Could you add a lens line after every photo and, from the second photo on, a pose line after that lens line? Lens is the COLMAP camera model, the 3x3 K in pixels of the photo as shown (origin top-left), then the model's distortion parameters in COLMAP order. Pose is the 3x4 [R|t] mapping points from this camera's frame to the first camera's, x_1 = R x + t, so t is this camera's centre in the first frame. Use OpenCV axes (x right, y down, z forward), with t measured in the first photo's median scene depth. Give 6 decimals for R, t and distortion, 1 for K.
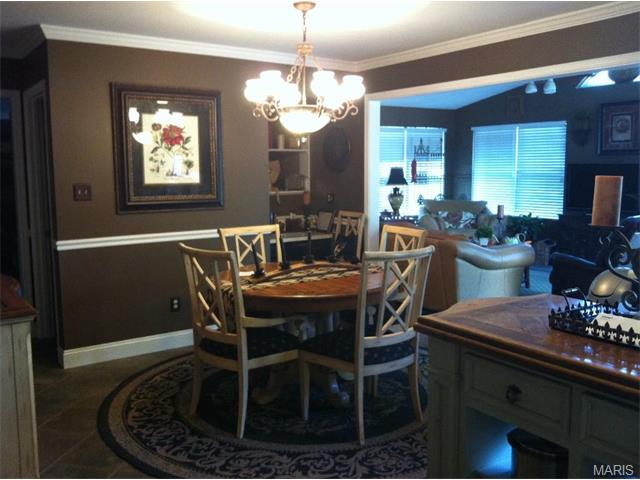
lens RADIAL K [[598.9, 0, 320.0], [0, 598.9, 240.0], [0, 0, 1]] dist [0.102488, -0.253596]
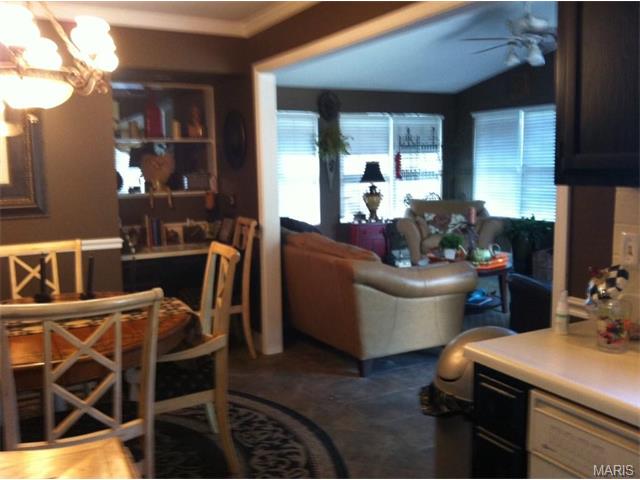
lens RADIAL K [[598.9, 0, 320.0], [0, 598.9, 240.0], [0, 0, 1]] dist [0.102488, -0.253596]
pose [[0.994727, 0.001607, -0.102543, 0.140590], [-0.001146, 0.999989, 0.004560, -0.014178], [0.102549, -0.004419, 0.994718, 0.148708]]
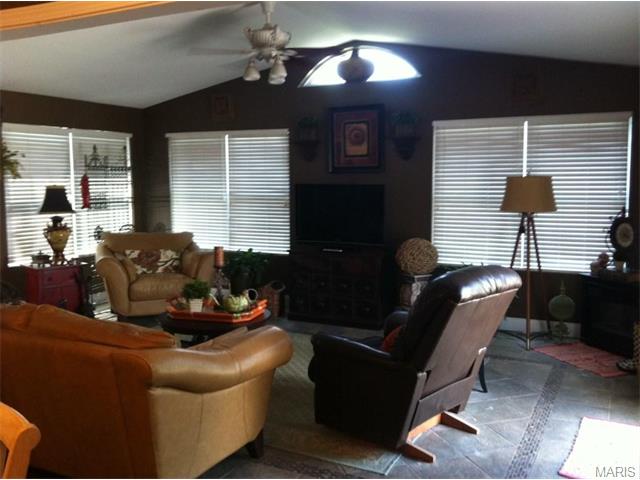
lens RADIAL K [[598.9, 0, 320.0], [0, 598.9, 240.0], [0, 0, 1]] dist [0.102488, -0.253596]
pose [[0.881460, -0.039902, 0.470571, 0.069153], [0.052971, 0.998490, -0.014557, -0.038005], [-0.469279, 0.037758, 0.882242, 0.286520]]
